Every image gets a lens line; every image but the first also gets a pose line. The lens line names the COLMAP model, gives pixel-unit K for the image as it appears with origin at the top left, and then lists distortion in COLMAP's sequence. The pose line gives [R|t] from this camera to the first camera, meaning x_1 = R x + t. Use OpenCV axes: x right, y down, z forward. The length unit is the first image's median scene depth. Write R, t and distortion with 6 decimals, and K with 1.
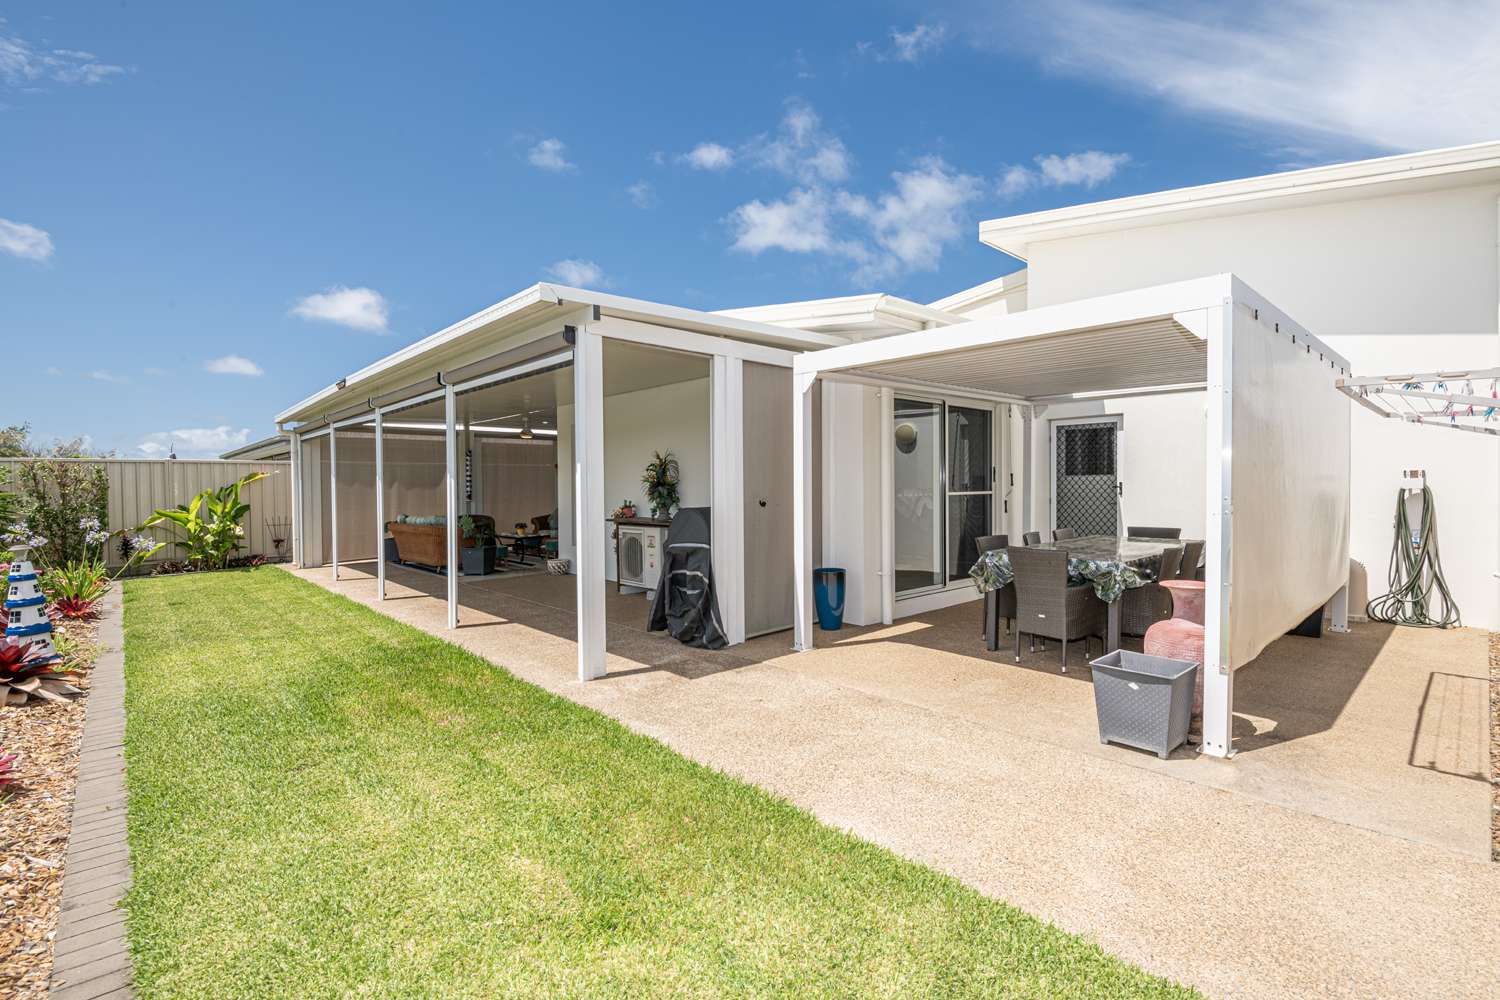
lens RADIAL K [[684.8, 0, 745.4], [0, 684.8, 497.1], [0, 0, 1]] dist [-0.003019, -0.000966]
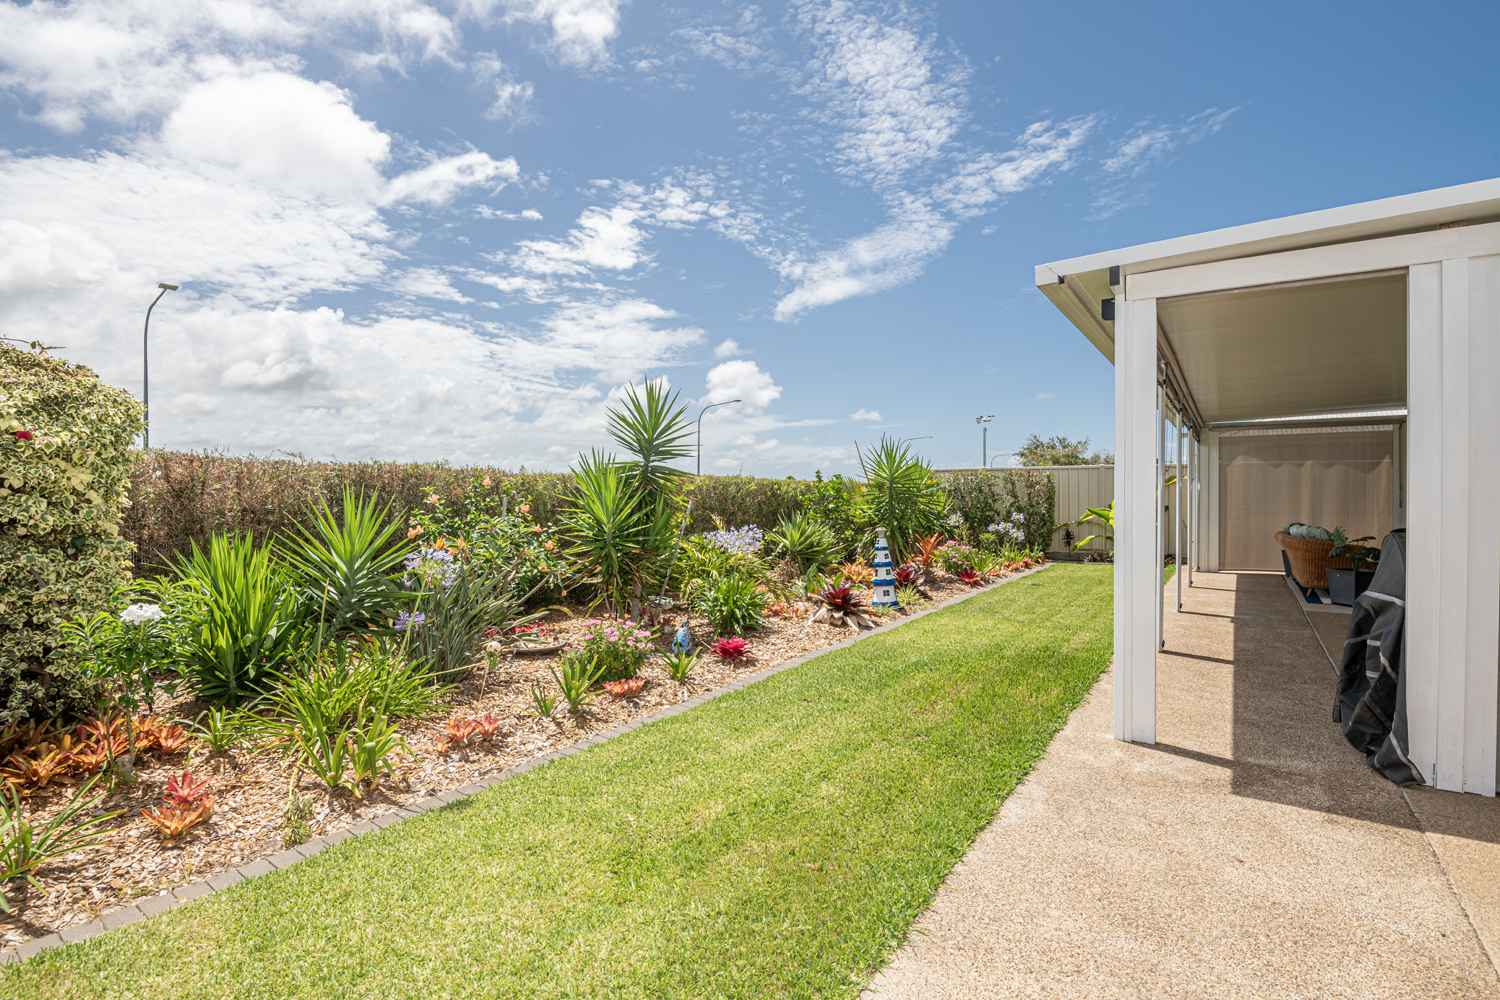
lens RADIAL K [[684.8, 0, 746.7], [0, 684.8, 497.1], [0, 0, 1]] dist [-0.003019, -0.000966]
pose [[0.212660, 0.016751, -0.976983, 0.408144], [-0.016187, 0.999776, 0.013618, -0.015858], [0.976992, 0.012918, 0.212883, 0.366452]]
